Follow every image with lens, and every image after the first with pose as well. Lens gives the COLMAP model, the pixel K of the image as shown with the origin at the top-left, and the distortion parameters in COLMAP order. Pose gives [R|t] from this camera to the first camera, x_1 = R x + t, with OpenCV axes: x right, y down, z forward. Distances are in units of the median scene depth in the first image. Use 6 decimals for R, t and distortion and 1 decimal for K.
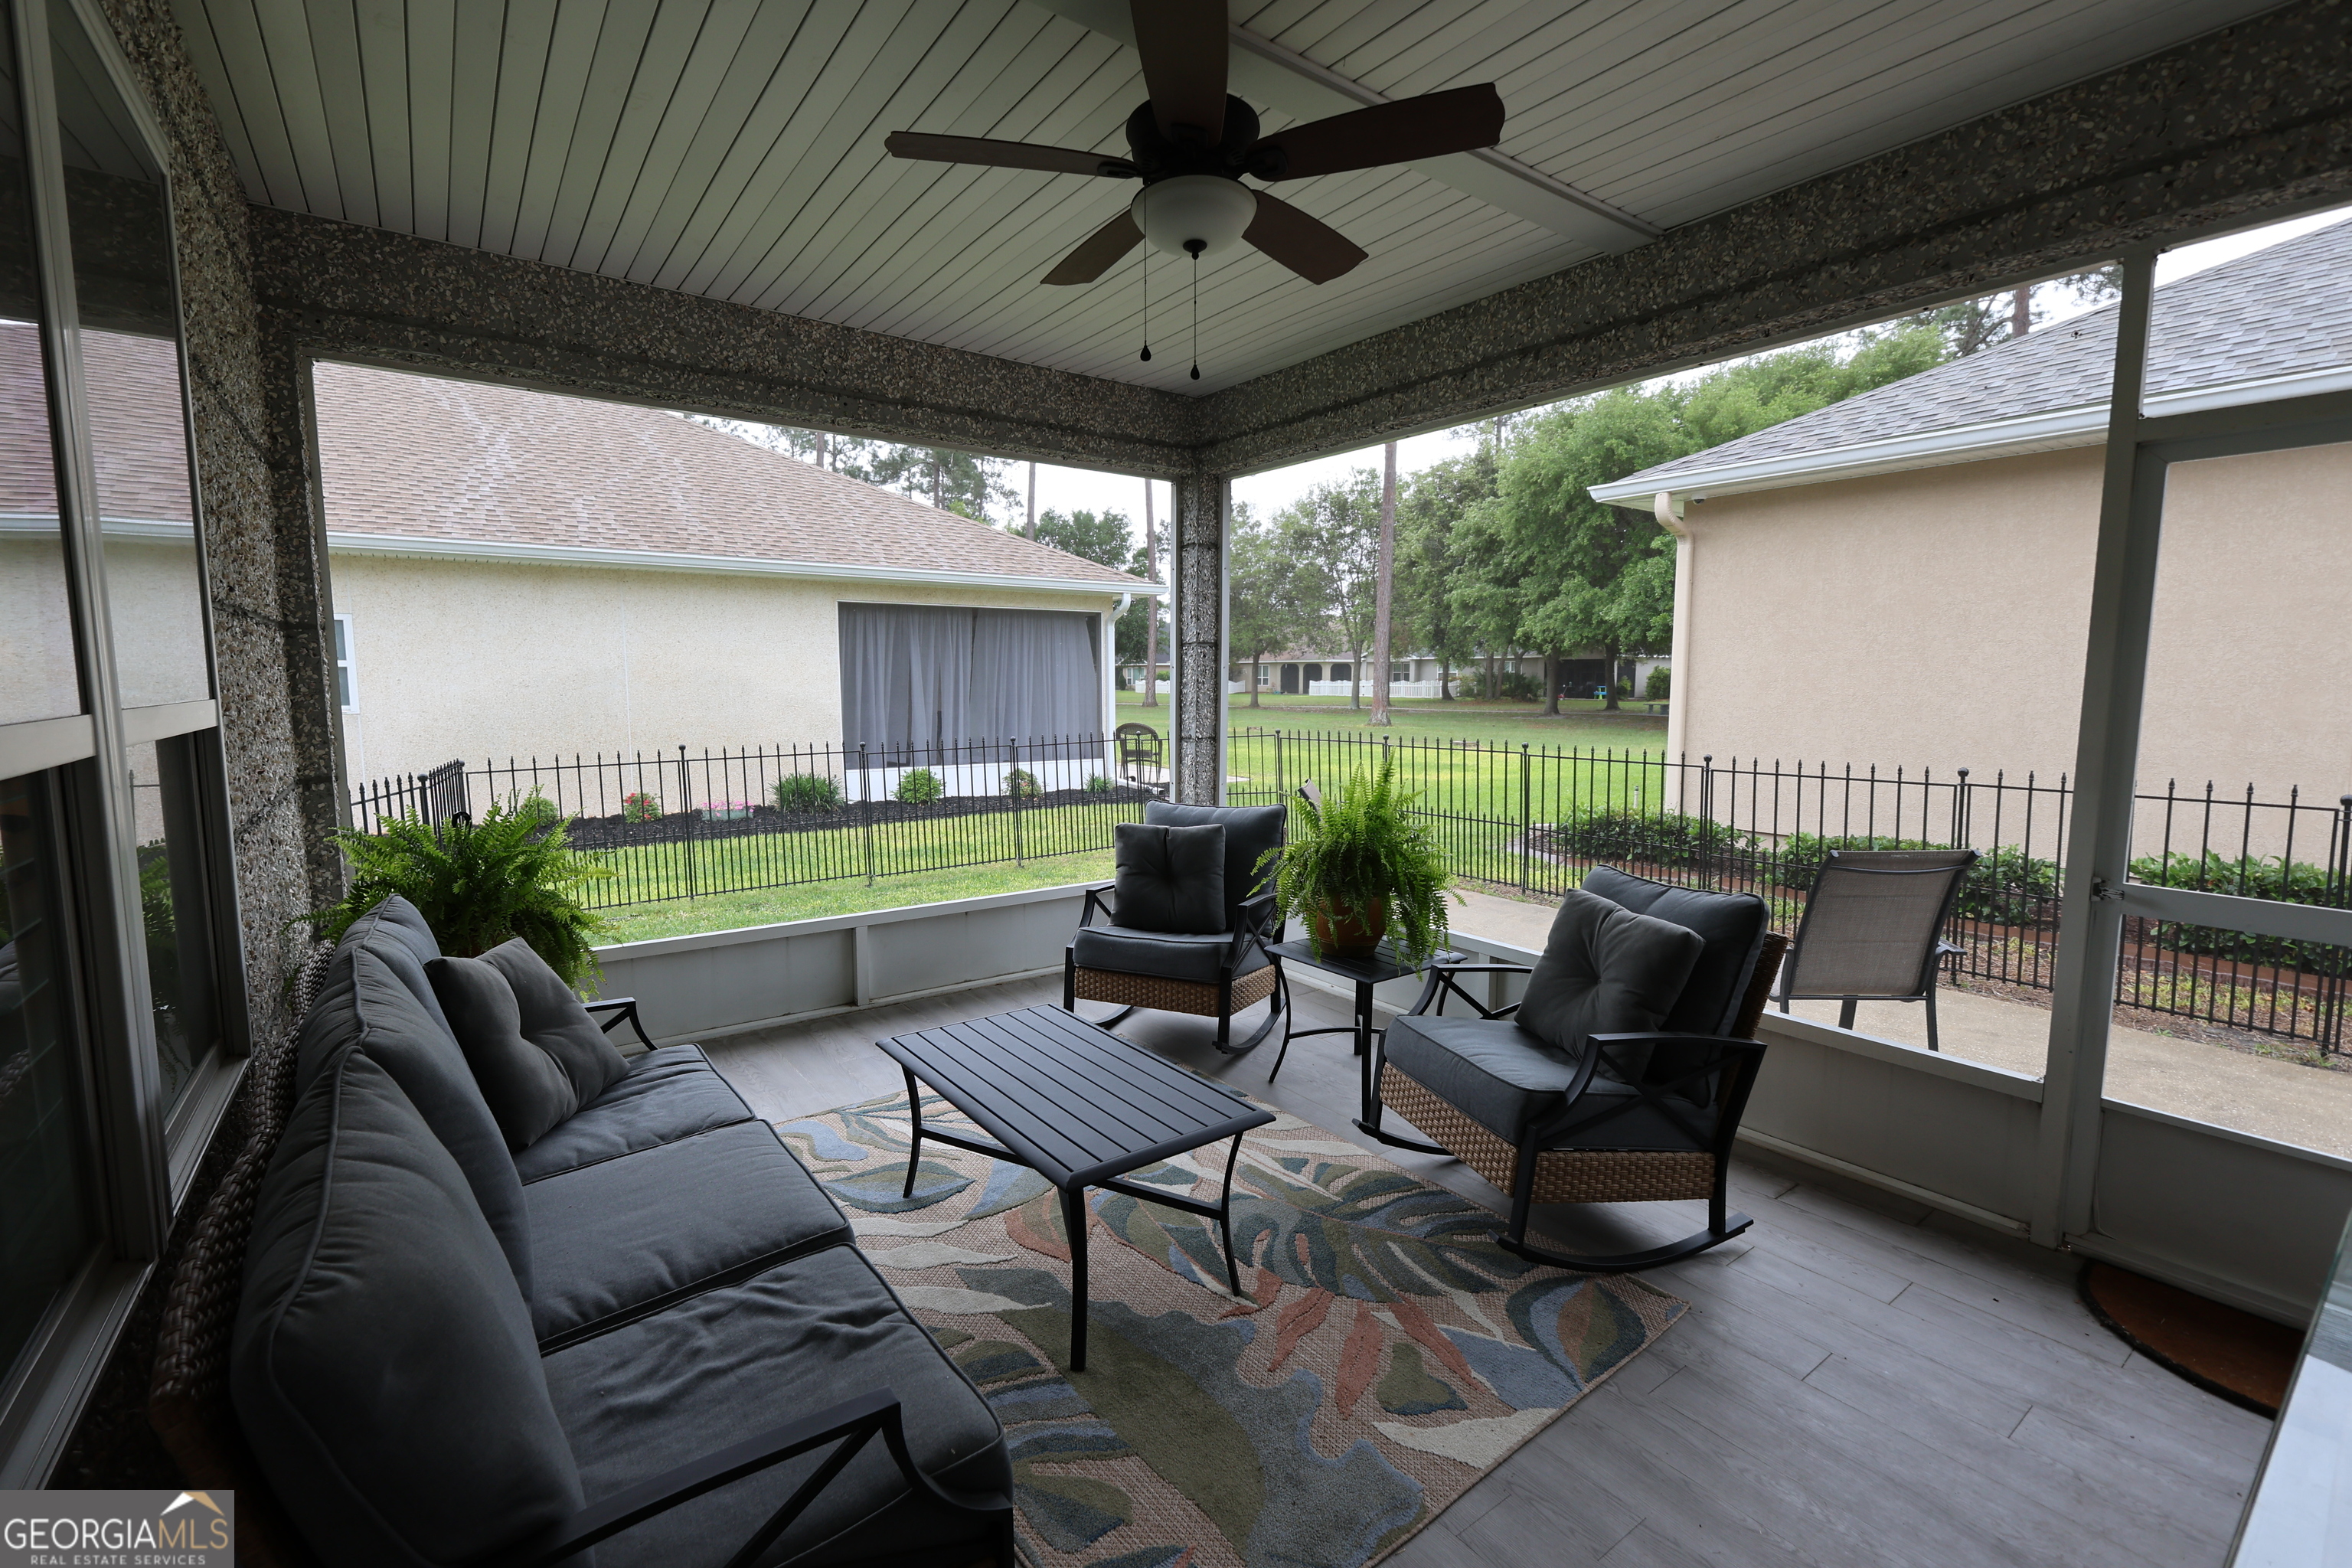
lens RADIAL K [[1019.1, 0, 1174.3], [0, 1019.1, 781.7], [0, 0, 1]] dist [0.005451, -0.001212]
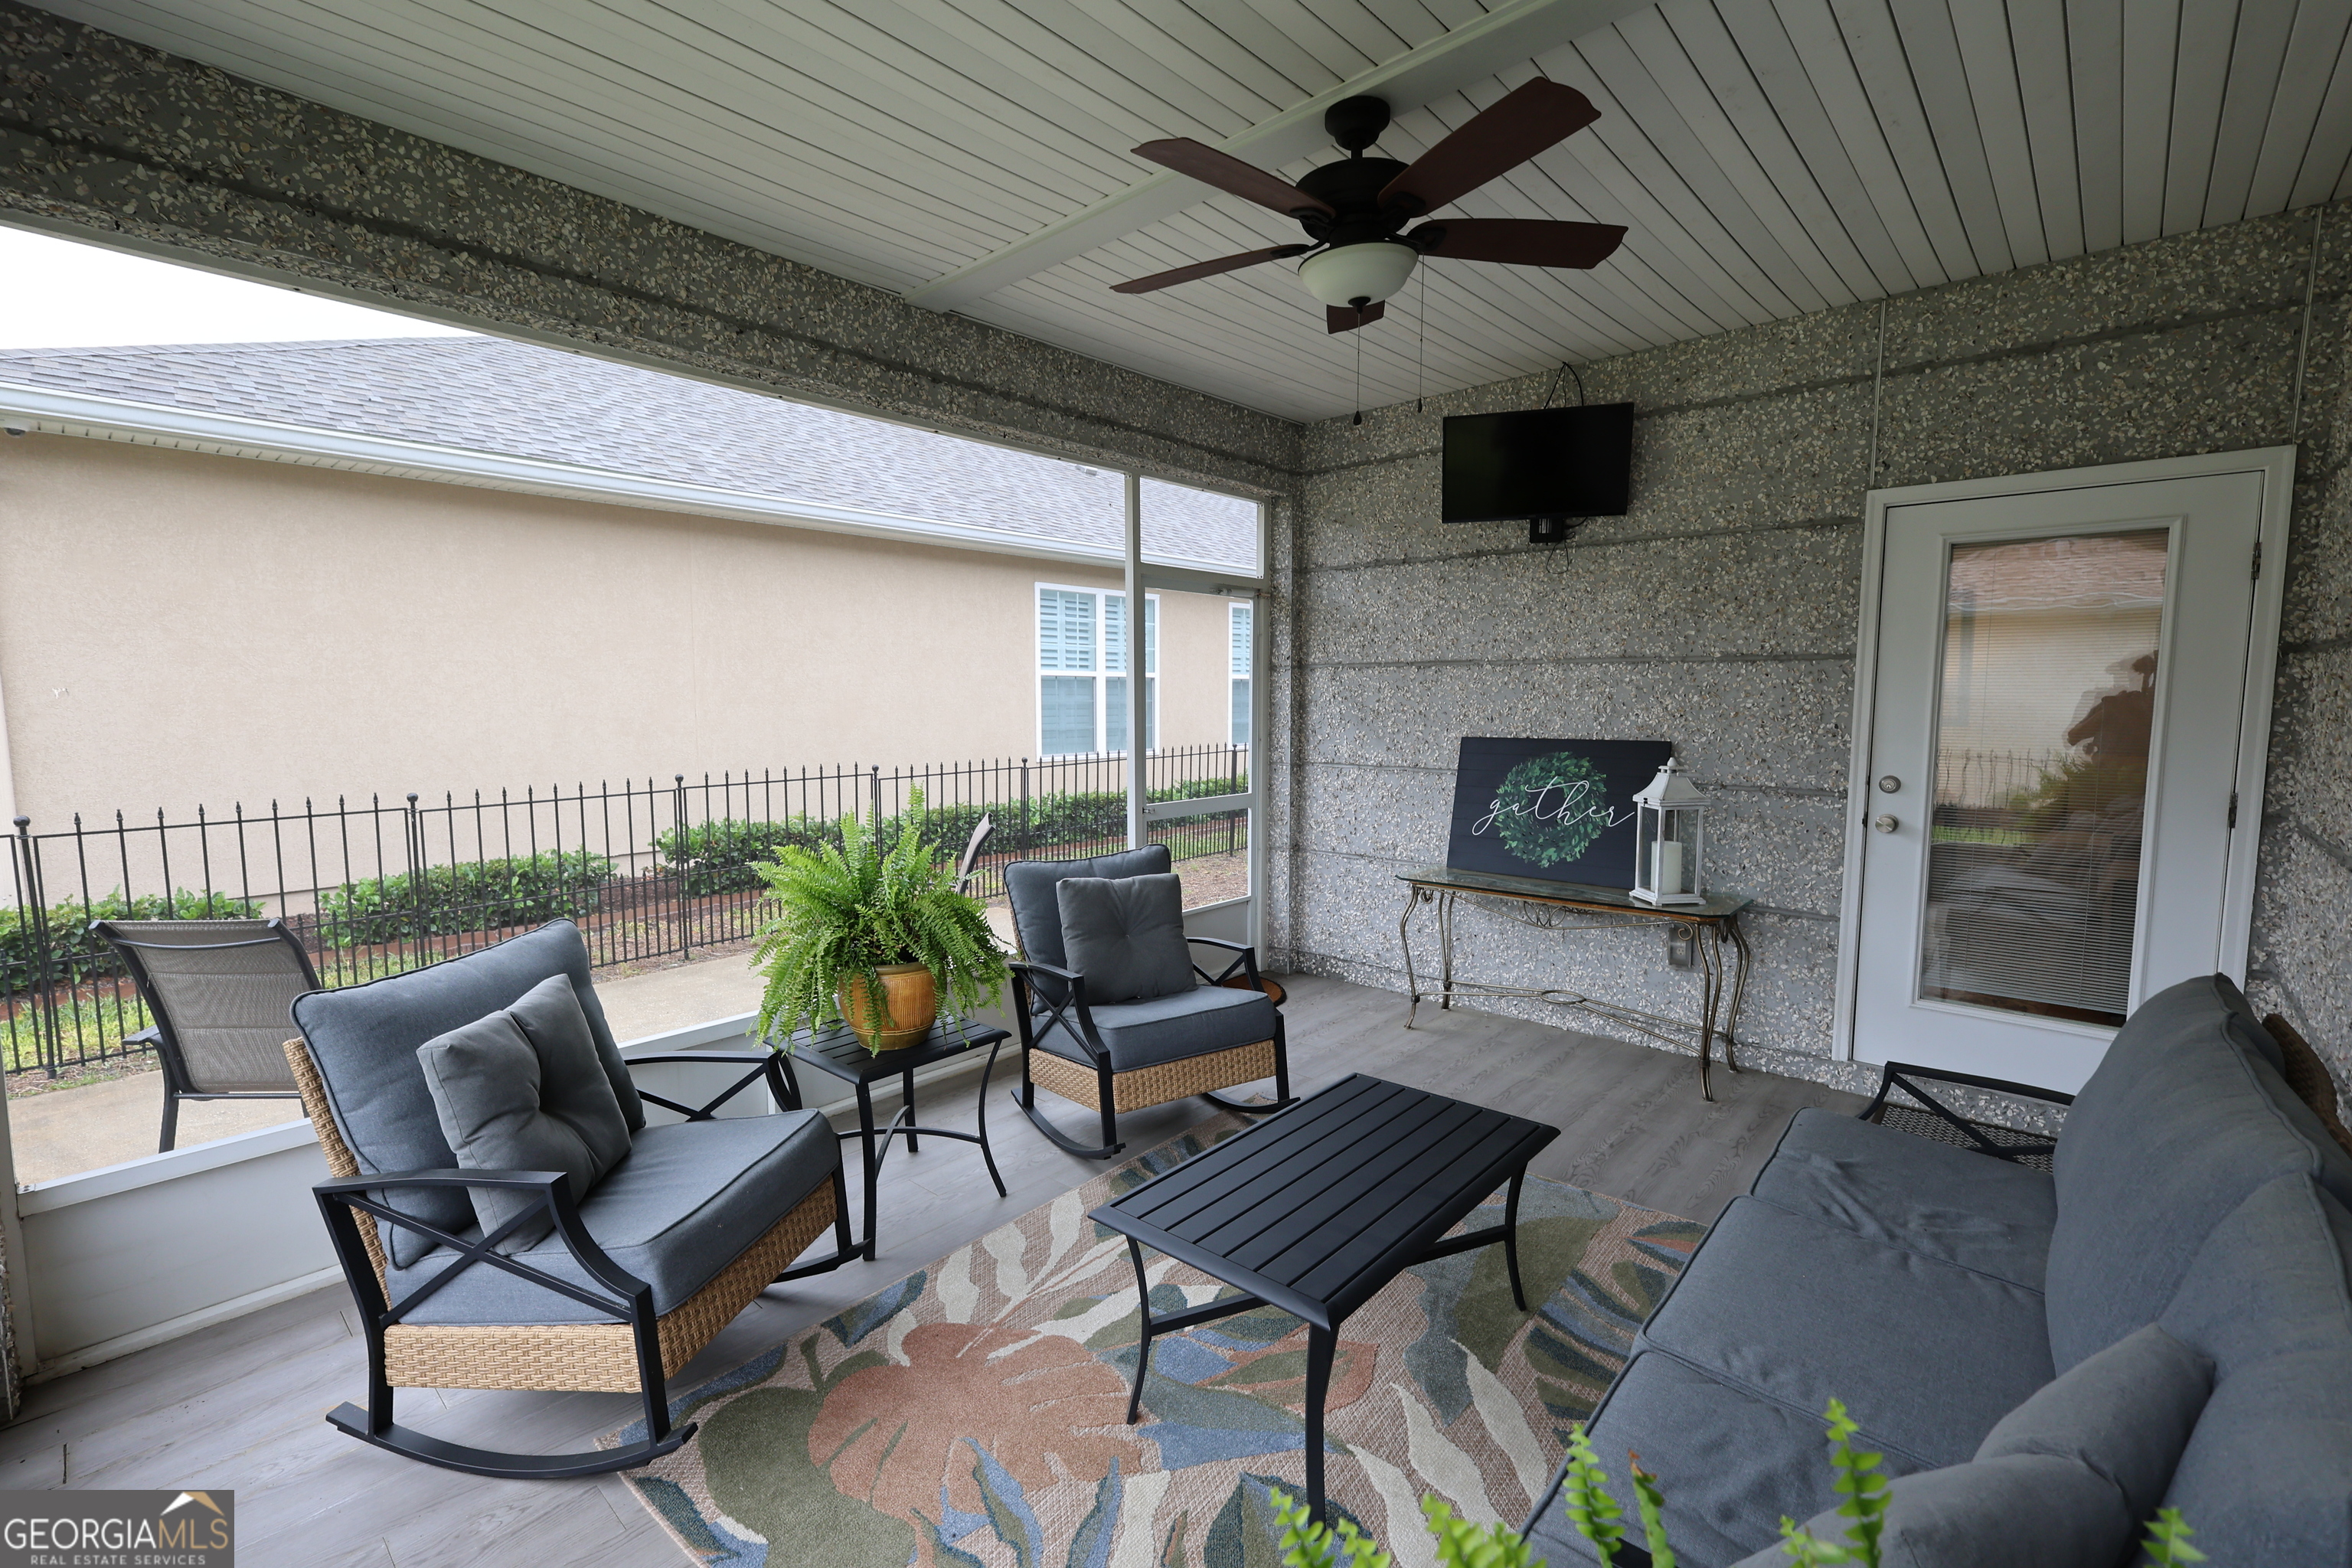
lens RADIAL K [[1019.1, 0, 1174.3], [0, 1019.1, 781.7], [0, 0, 1]] dist [0.005451, -0.001212]
pose [[-0.194901, -0.084410, 0.977184, -0.538173], [0.108285, 0.988348, 0.106972, -0.080022], [-0.974827, 0.126663, -0.183490, 0.754998]]
